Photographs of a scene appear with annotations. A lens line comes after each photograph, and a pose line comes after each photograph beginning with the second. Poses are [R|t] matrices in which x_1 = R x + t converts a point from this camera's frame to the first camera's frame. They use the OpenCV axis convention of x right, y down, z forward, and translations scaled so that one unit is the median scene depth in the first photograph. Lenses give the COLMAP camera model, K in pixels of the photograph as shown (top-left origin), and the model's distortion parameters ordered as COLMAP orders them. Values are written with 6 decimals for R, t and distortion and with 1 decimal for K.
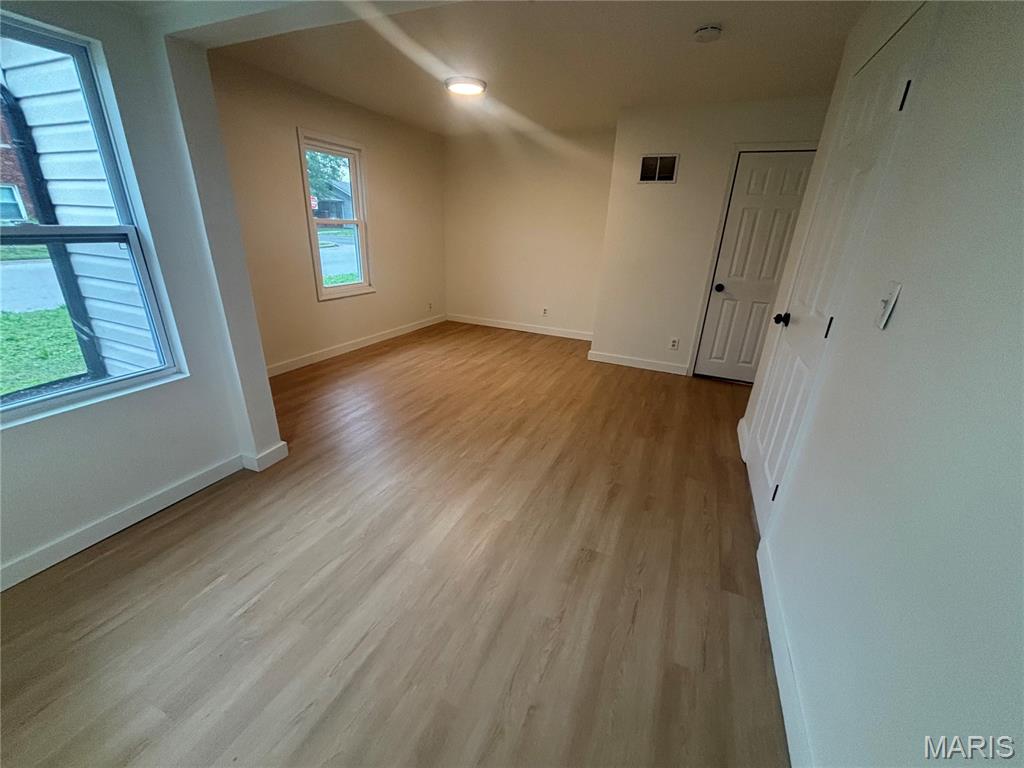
lens RADIAL K [[409.7, 0, 505.5], [0, 409.7, 384.5], [0, 0, 1]] dist [0.000243, -0.000038]
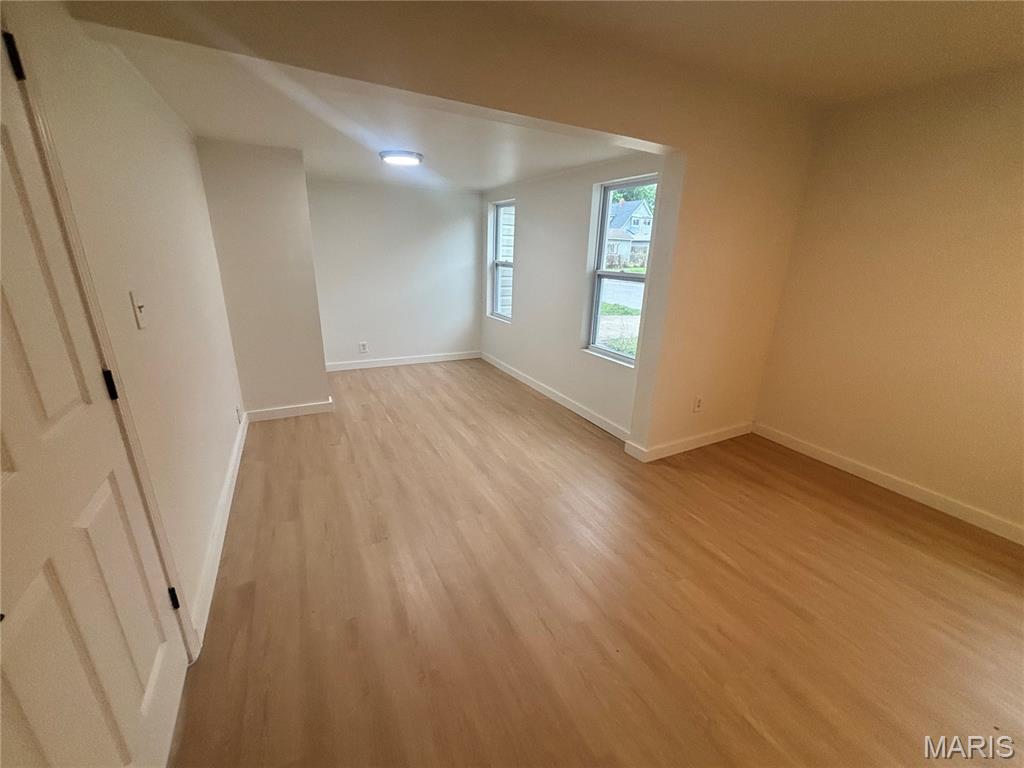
lens RADIAL K [[409.7, 0, 505.5], [0, 409.7, 384.5], [0, 0, 1]] dist [0.000243, -0.000038]
pose [[-0.621078, 0.186256, -0.761296, 0.755828], [-0.341466, 0.810007, 0.476748, -0.576042], [0.705453, 0.556055, -0.439477, 1.482488]]
